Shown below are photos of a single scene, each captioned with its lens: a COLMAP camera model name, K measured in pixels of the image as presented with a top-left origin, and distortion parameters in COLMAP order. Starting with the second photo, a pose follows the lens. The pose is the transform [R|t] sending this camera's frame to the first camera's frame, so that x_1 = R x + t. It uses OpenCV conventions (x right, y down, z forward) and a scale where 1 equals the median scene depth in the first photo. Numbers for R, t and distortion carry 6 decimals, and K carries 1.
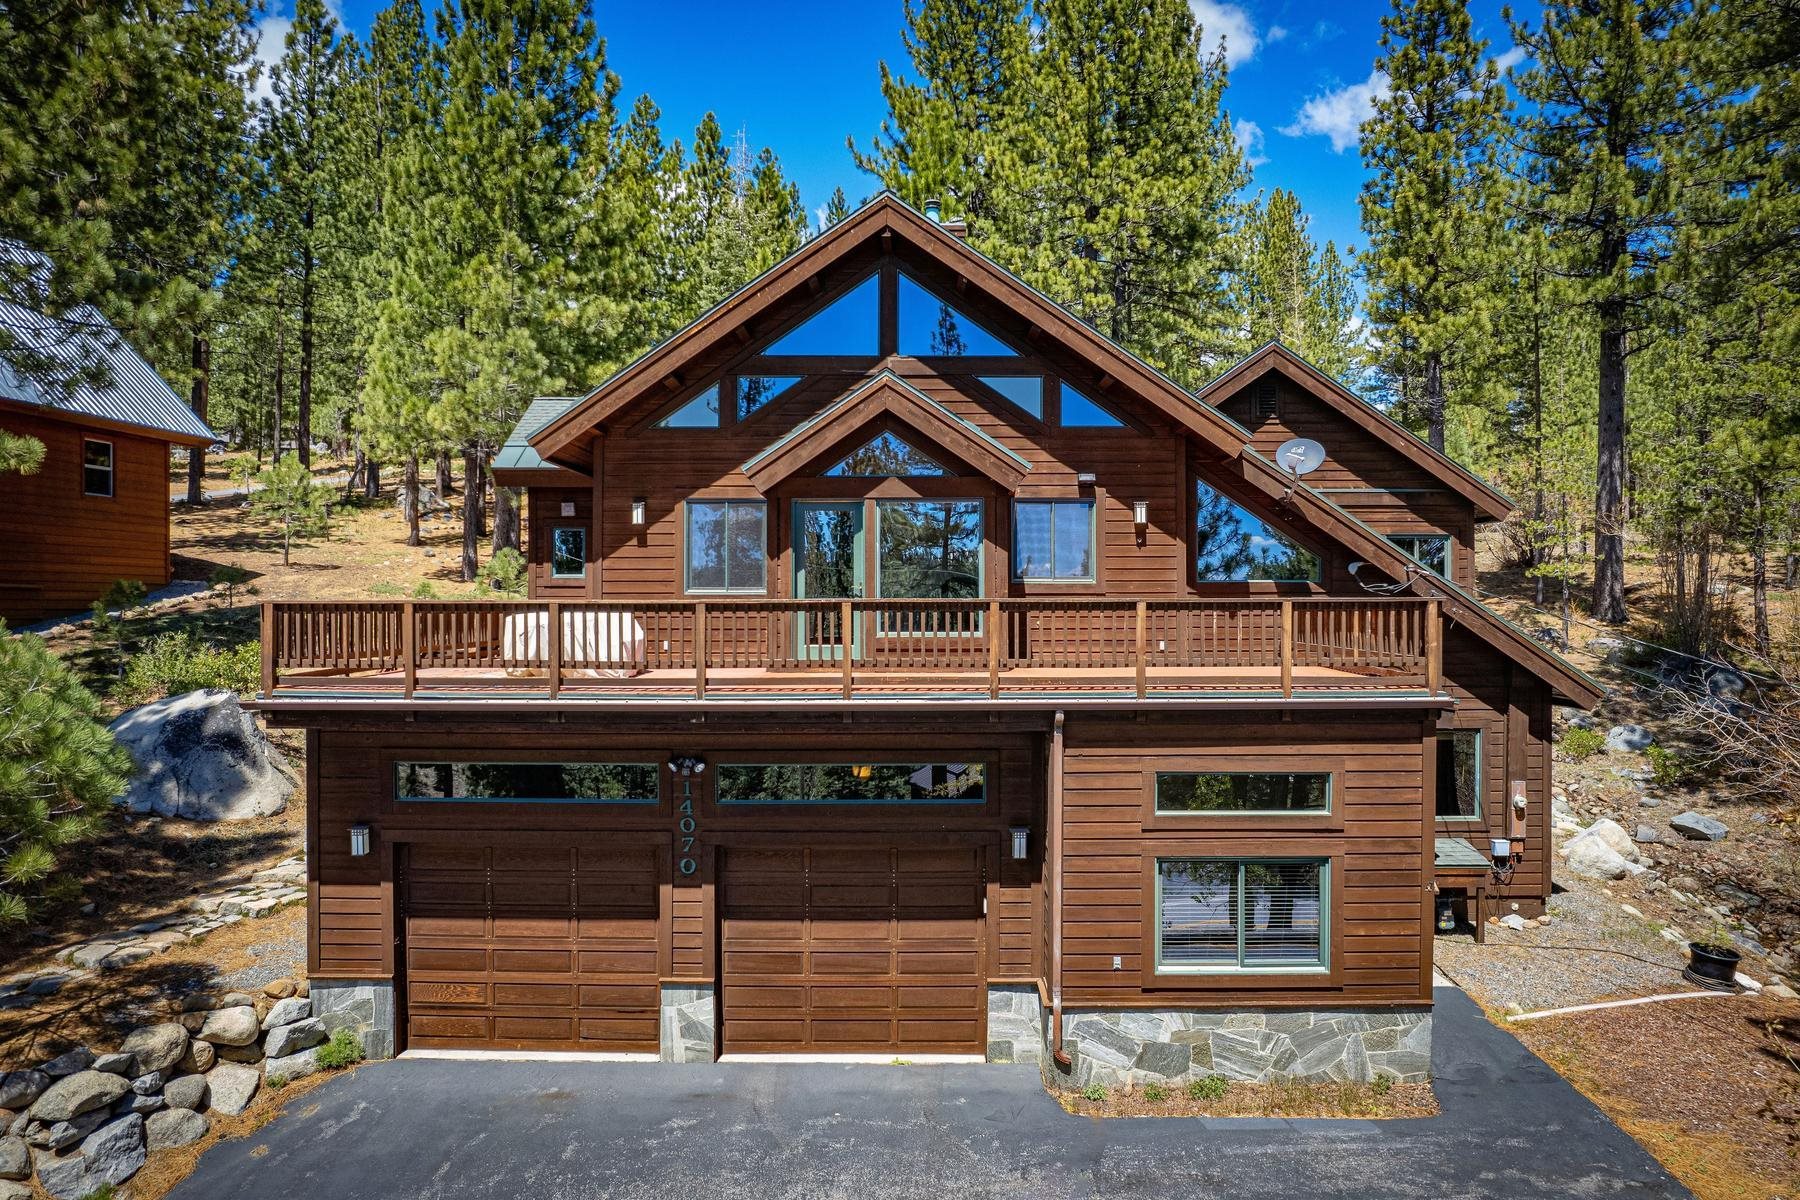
lens RADIAL K [[1164.6, 0, 900.0], [0, 1164.6, 600.0], [0, 0, 1]] dist [-0.096458, 0.089494]
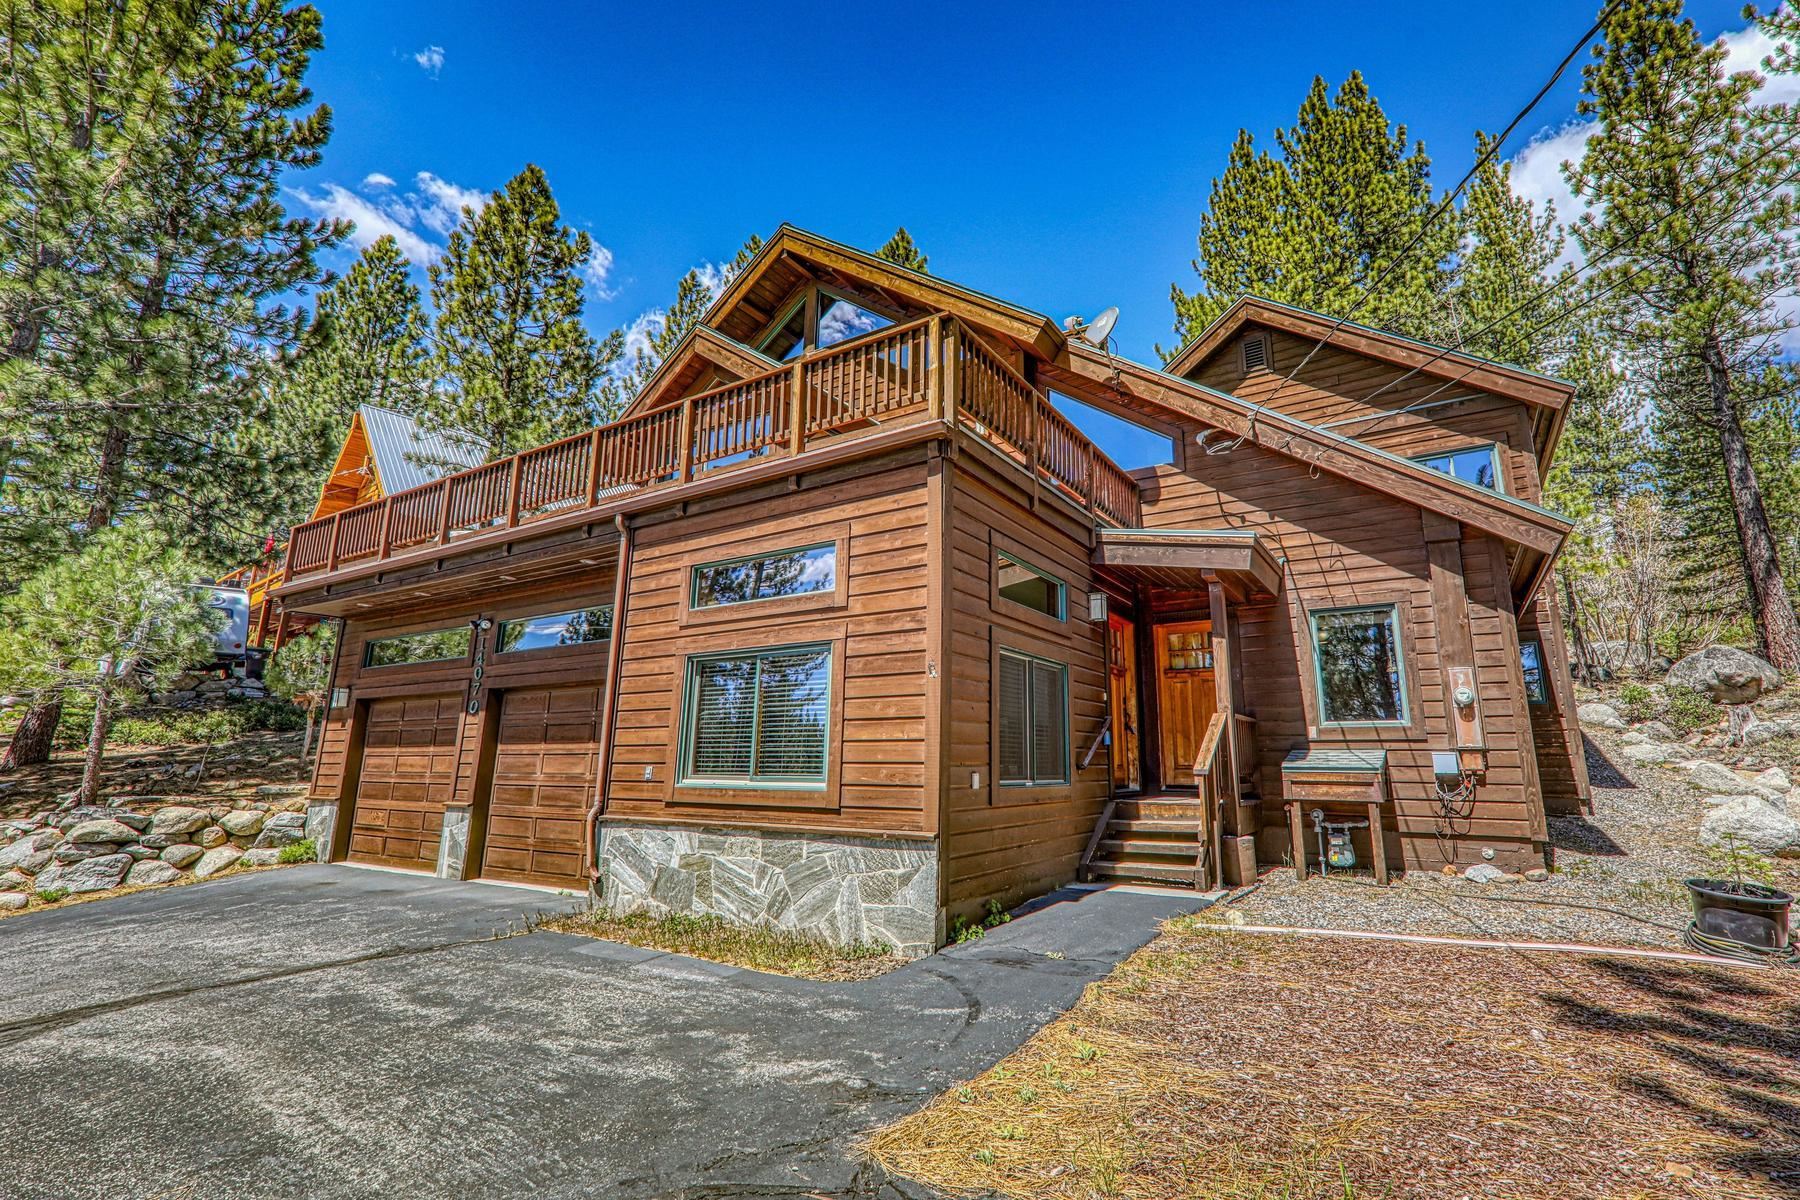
lens RADIAL K [[798.2, 0, 956.3], [0, 798.2, 591.5], [0, 0, 1]] dist [0.008371, -0.000388]
pose [[0.861379, -0.104304, -0.497139, 0.688522], [-0.003733, 0.977365, -0.211529, 0.289040], [0.507950, 0.184063, 0.841492, 0.525146]]
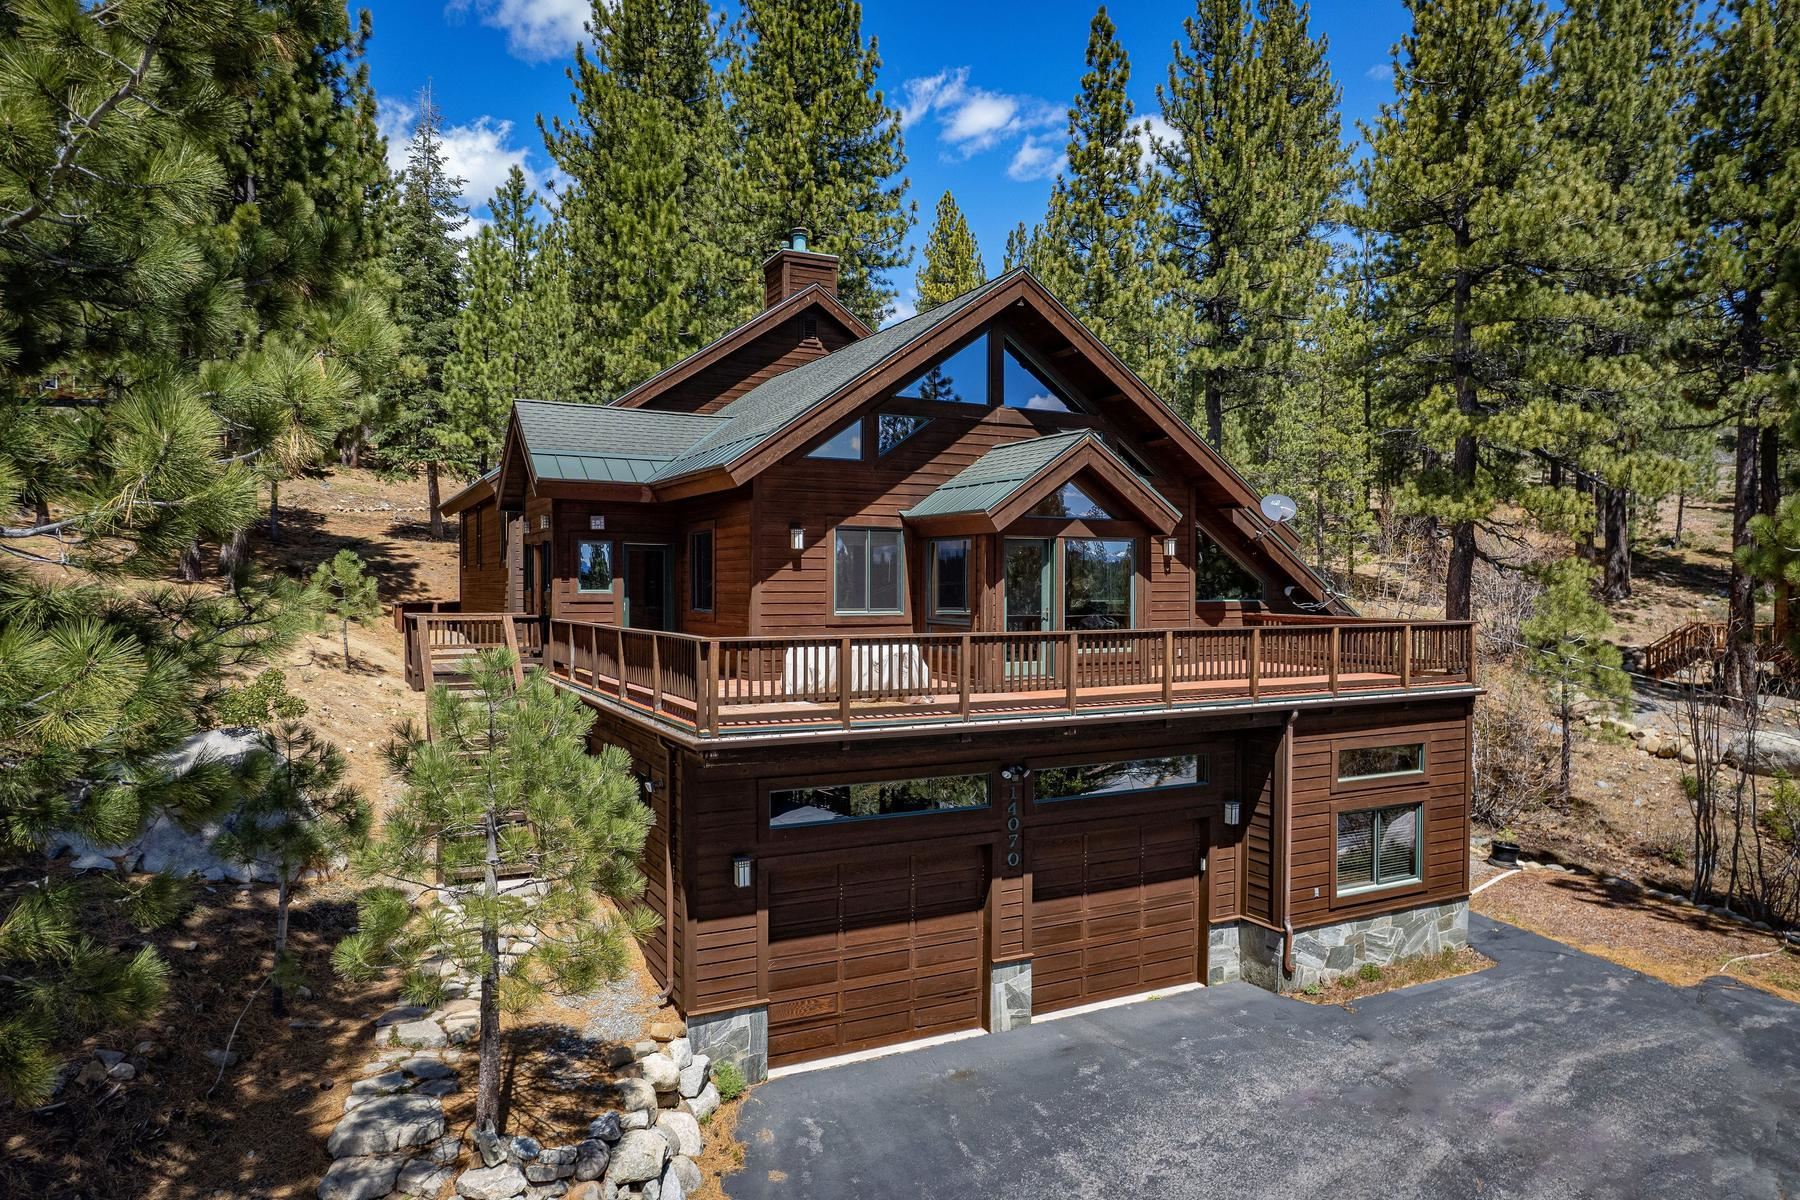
lens RADIAL K [[1164.6, 0, 900.0], [0, 1164.6, 600.0], [0, 0, 1]] dist [-0.096458, 0.089494]
pose [[0.883310, -0.003203, 0.468779, -0.826211], [-0.003695, 0.999898, 0.013795, -0.044478], [-0.468775, -0.013917, 0.883208, 0.035765]]
